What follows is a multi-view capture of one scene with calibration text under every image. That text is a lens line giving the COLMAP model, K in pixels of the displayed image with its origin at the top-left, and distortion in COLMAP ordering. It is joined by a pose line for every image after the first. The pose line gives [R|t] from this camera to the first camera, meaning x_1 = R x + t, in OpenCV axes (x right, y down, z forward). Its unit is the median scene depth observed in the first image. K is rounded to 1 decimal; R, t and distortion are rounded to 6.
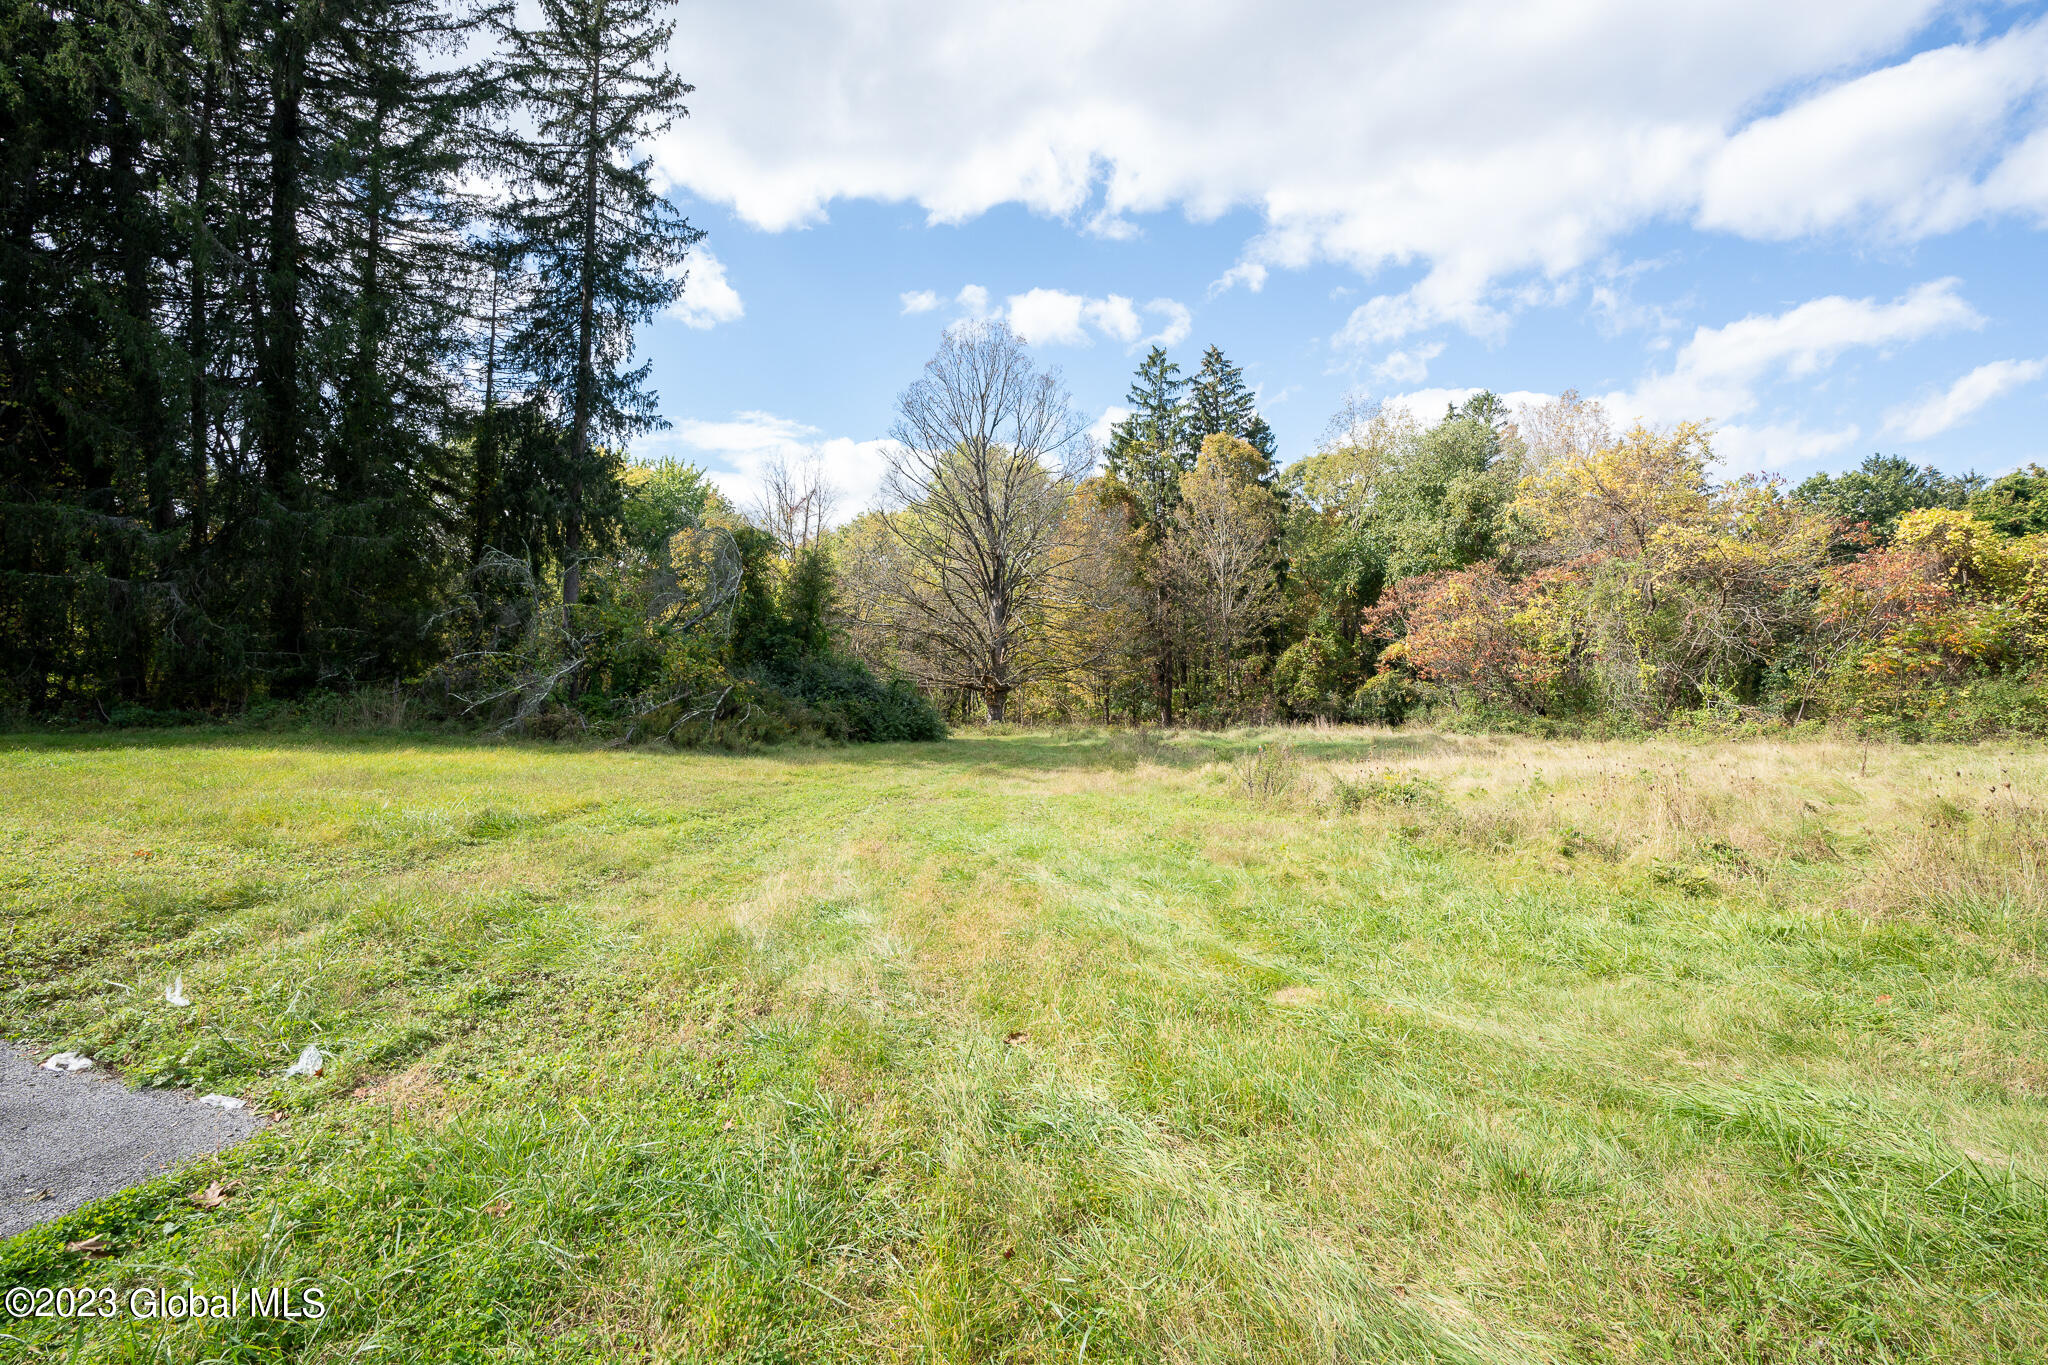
lens RADIAL K [[919.1, 0, 1024.0], [0, 919.1, 682.5], [0, 0, 1]] dist [-0.026156, 0.000120]
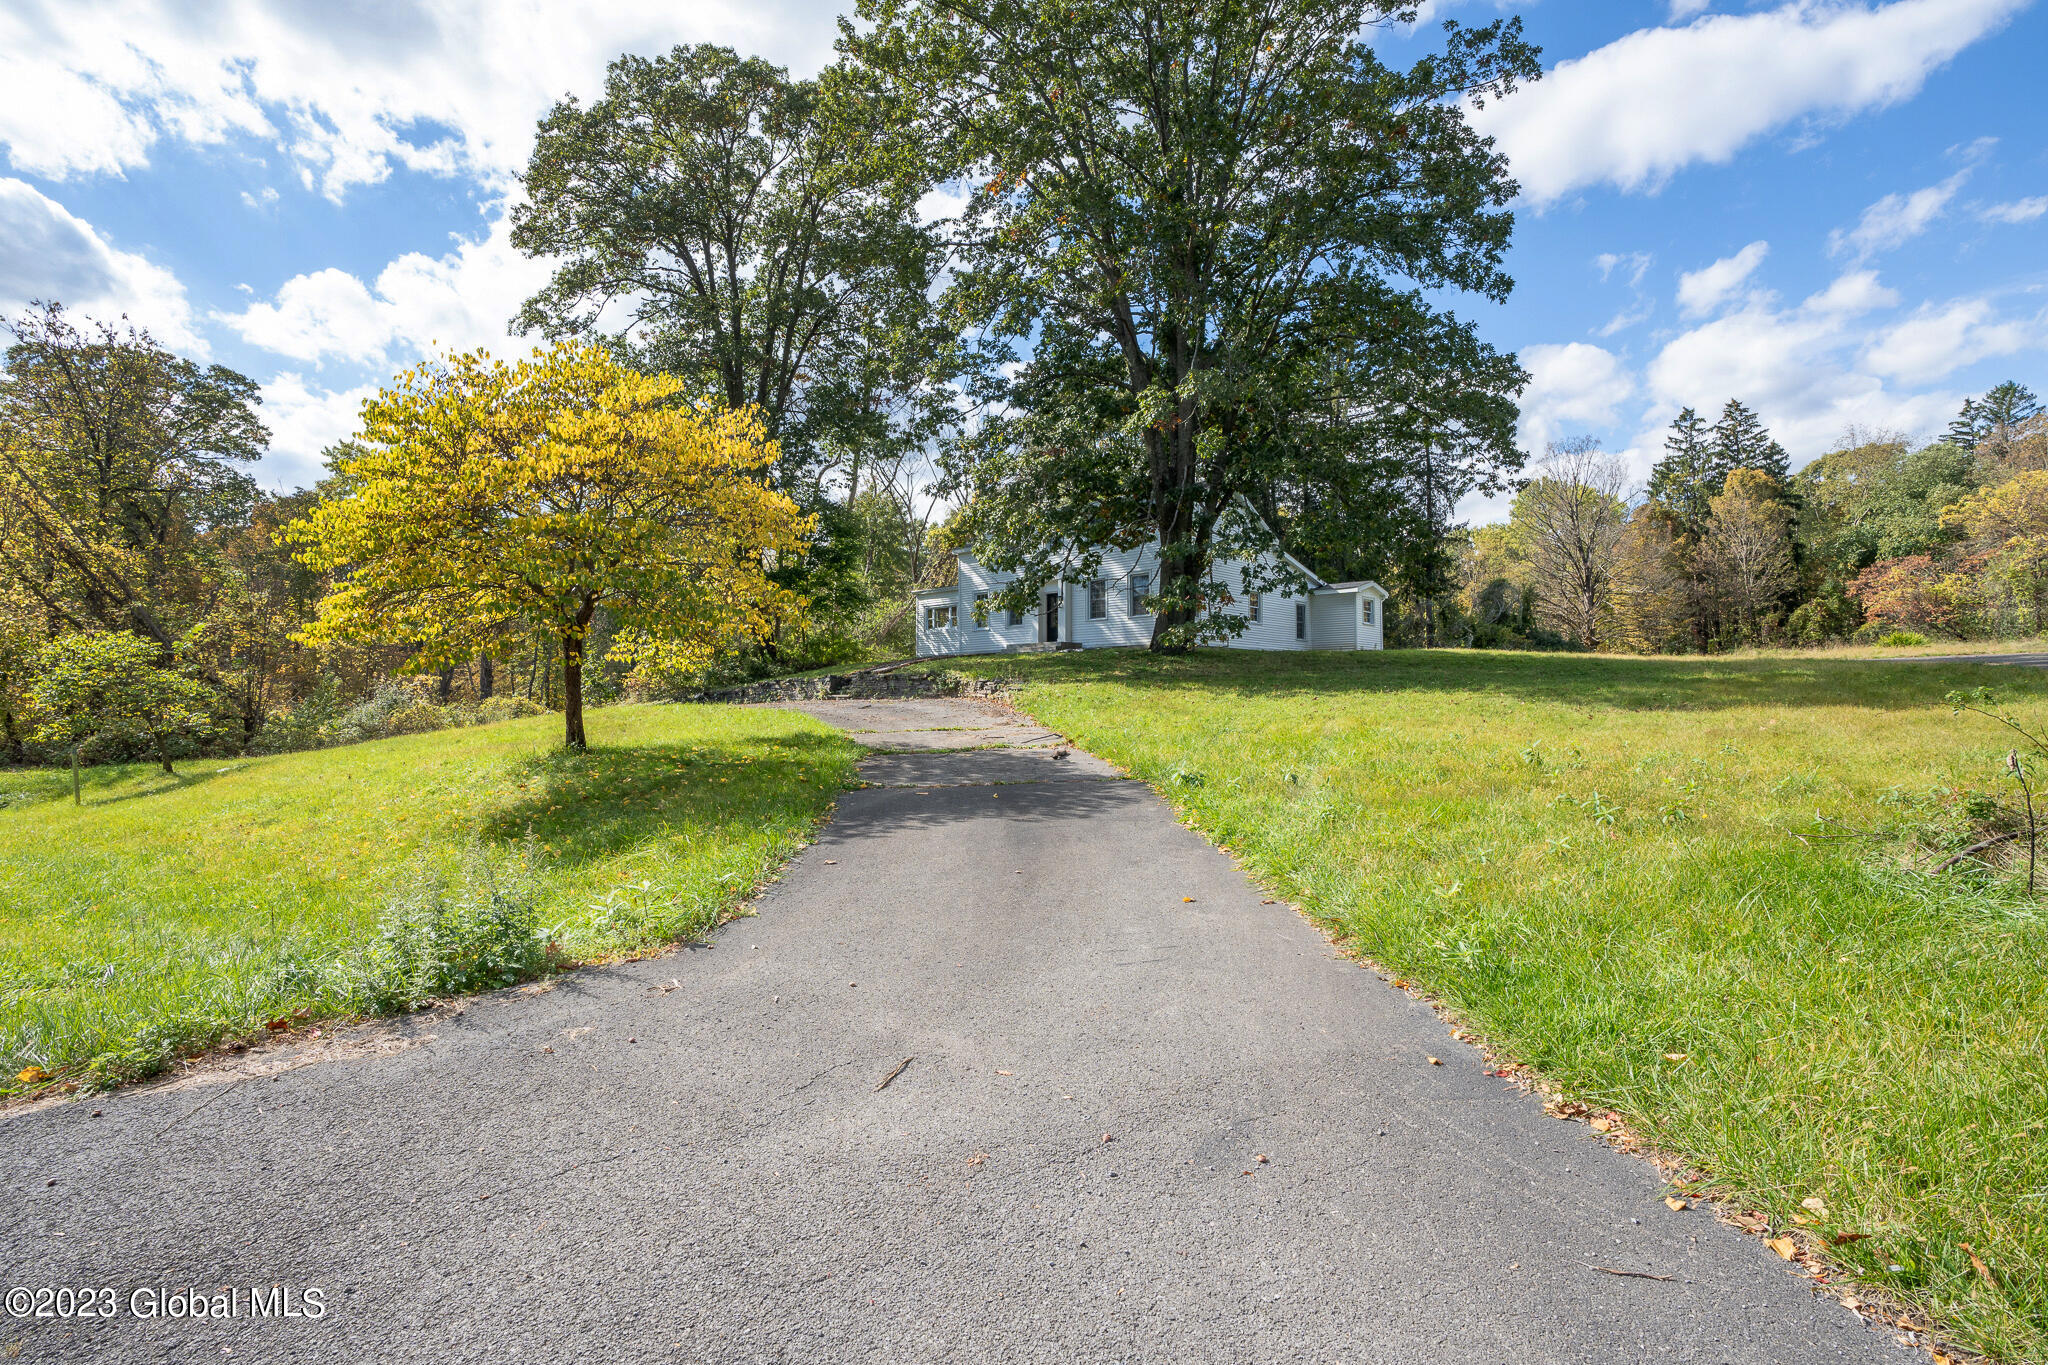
lens RADIAL K [[919.1, 0, 1024.0], [0, 919.1, 682.5], [0, 0, 1]] dist [-0.026156, 0.000120]
pose [[0.886445, -0.033397, -0.461628, -0.158098], [0.044500, 0.998922, 0.013183, 0.009485], [0.460690, -0.032229, 0.886976, -0.878468]]
